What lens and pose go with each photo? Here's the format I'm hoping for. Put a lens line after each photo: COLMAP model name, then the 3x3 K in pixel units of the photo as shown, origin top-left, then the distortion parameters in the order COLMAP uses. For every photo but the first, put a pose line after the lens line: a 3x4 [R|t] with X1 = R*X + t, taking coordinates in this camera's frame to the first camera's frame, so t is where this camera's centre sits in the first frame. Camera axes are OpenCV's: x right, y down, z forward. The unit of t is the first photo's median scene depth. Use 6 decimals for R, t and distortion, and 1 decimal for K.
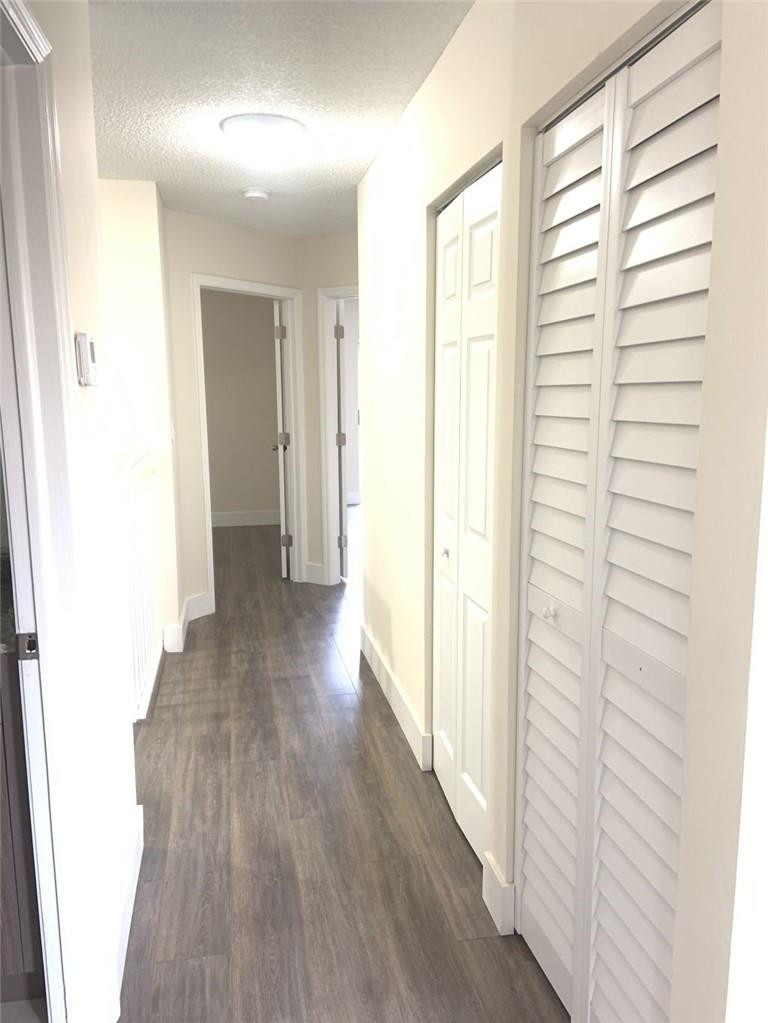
lens RADIAL K [[768.9, 0, 384.0], [0, 768.9, 511.5], [0, 0, 1]] dist [0.004849, 0.001484]
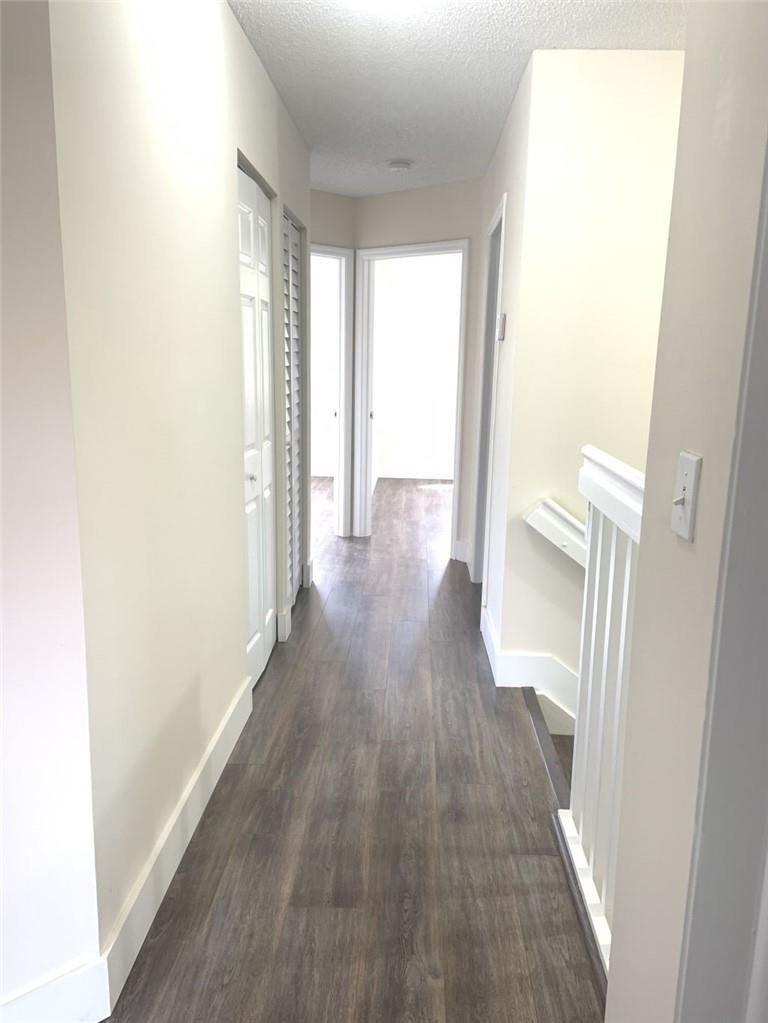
lens RADIAL K [[768.9, 0, 384.0], [0, 768.9, 511.5], [0, 0, 1]] dist [0.004849, 0.001484]
pose [[-0.971880, -0.039651, 0.232112, -0.315473], [0.046431, 0.934100, 0.353981, -0.248724], [-0.230852, 0.354804, -0.905992, 1.611296]]
